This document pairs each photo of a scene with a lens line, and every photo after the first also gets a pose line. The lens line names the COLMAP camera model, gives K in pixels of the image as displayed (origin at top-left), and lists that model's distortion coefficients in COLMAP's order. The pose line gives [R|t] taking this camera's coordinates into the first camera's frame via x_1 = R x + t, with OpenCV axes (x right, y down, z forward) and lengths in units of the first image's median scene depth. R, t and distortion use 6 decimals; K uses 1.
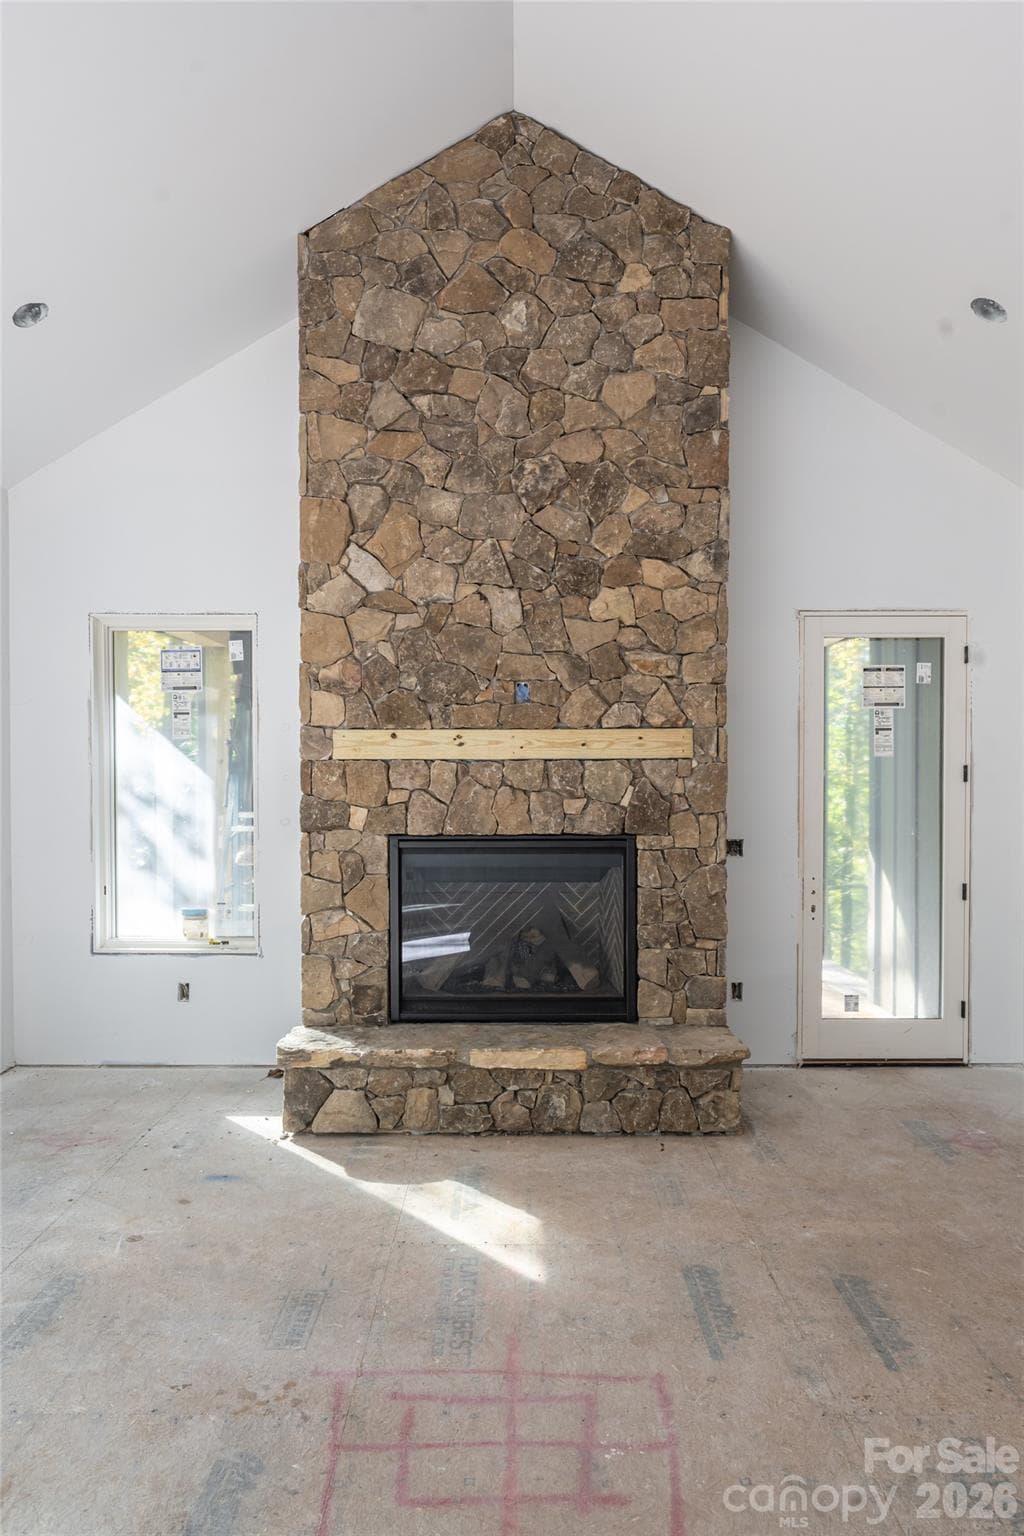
lens RADIAL K [[986.5, 0, 512.2], [0, 986.5, 773.5], [0, 0, 1]] dist [0.007066, 0.001735]
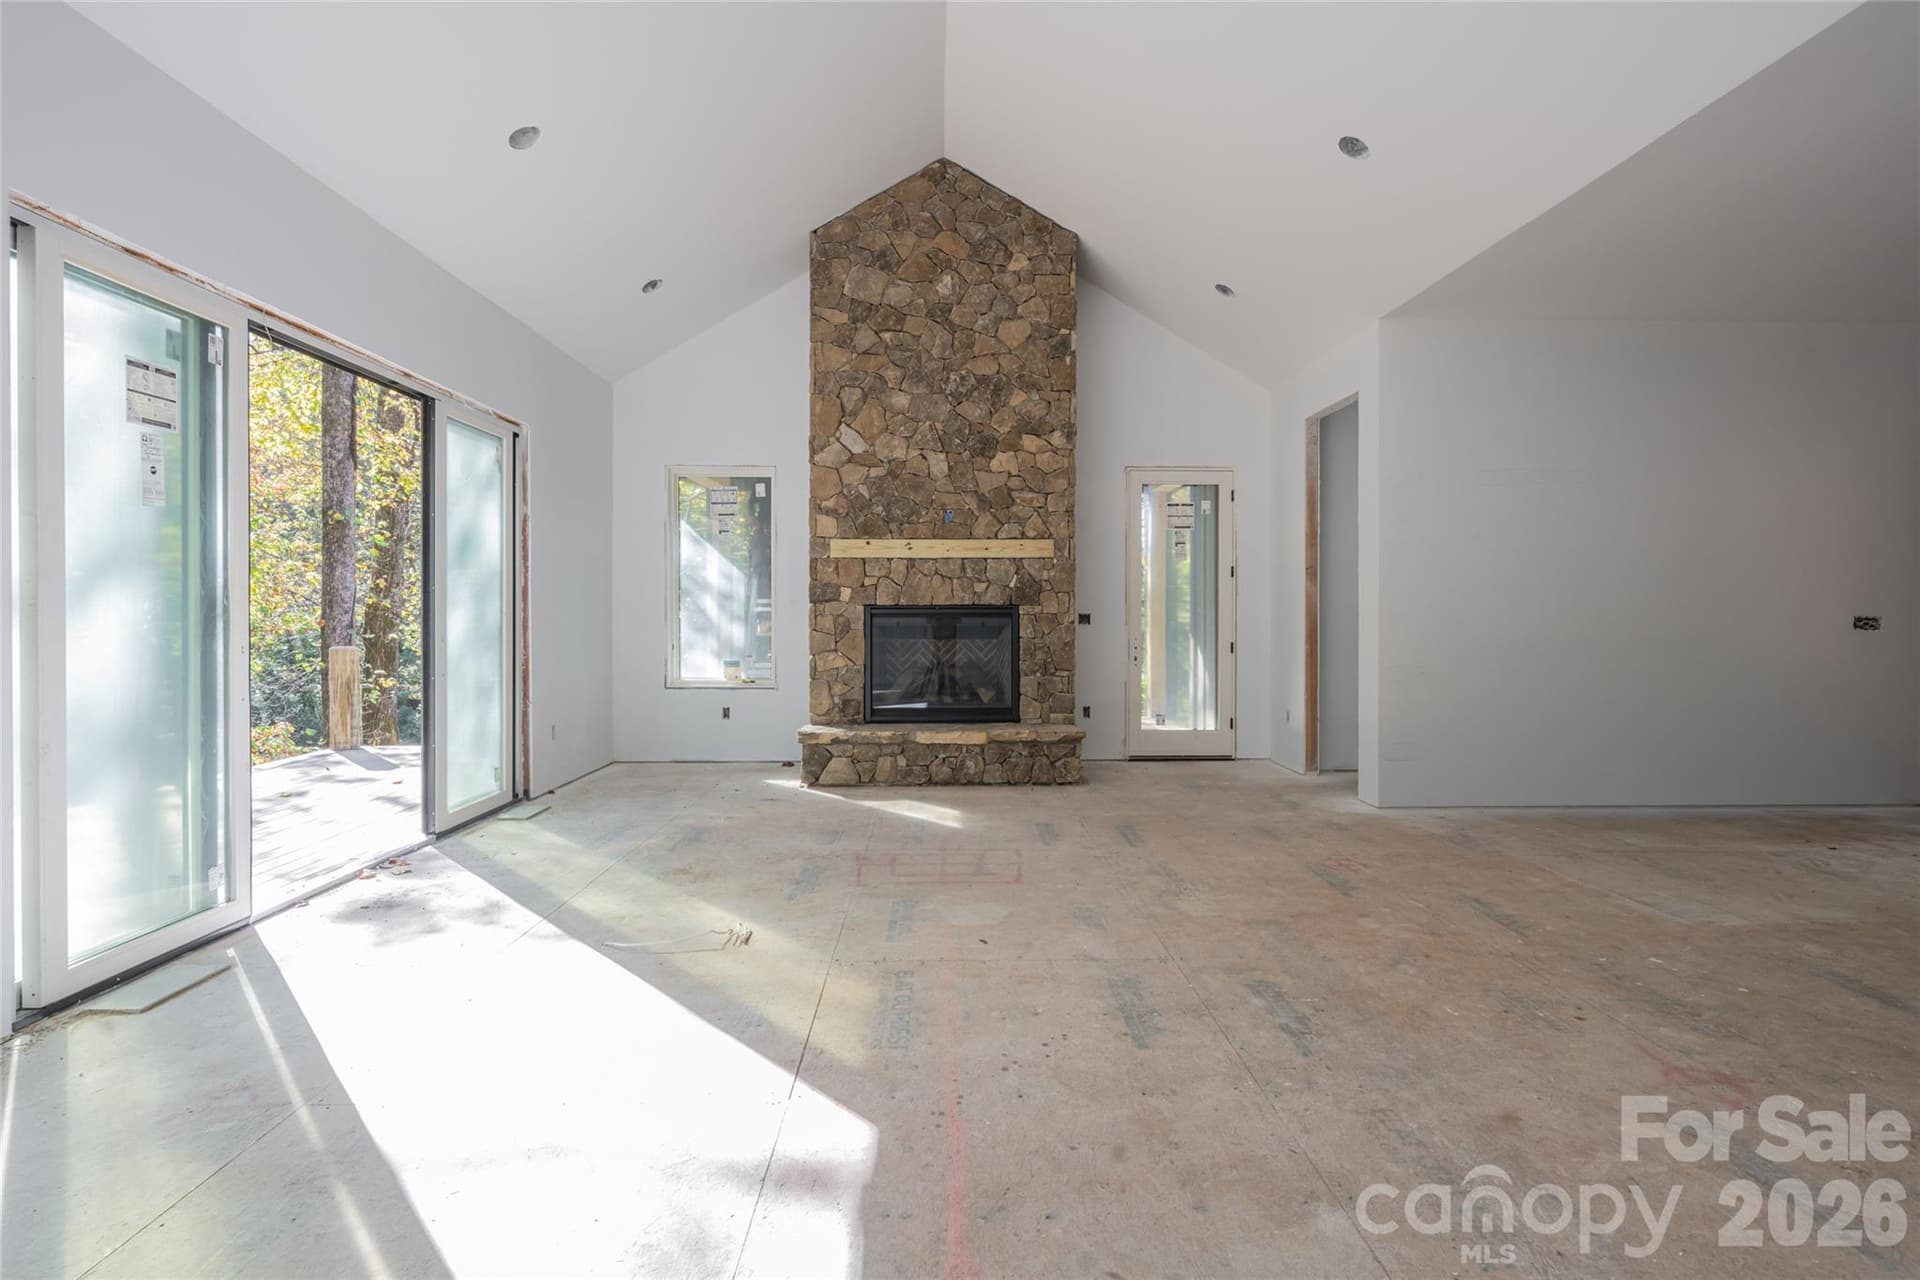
lens RADIAL K [[1233.2, 0, 962.9], [0, 1233.2, 636.3], [0, 0, 1]] dist [0.007066, 0.001735]
pose [[0.999612, 0.002837, 0.027718, -0.021398], [-0.002328, 0.999828, -0.018391, 0.150109], [-0.027765, 0.018320, 0.999447, -1.008034]]
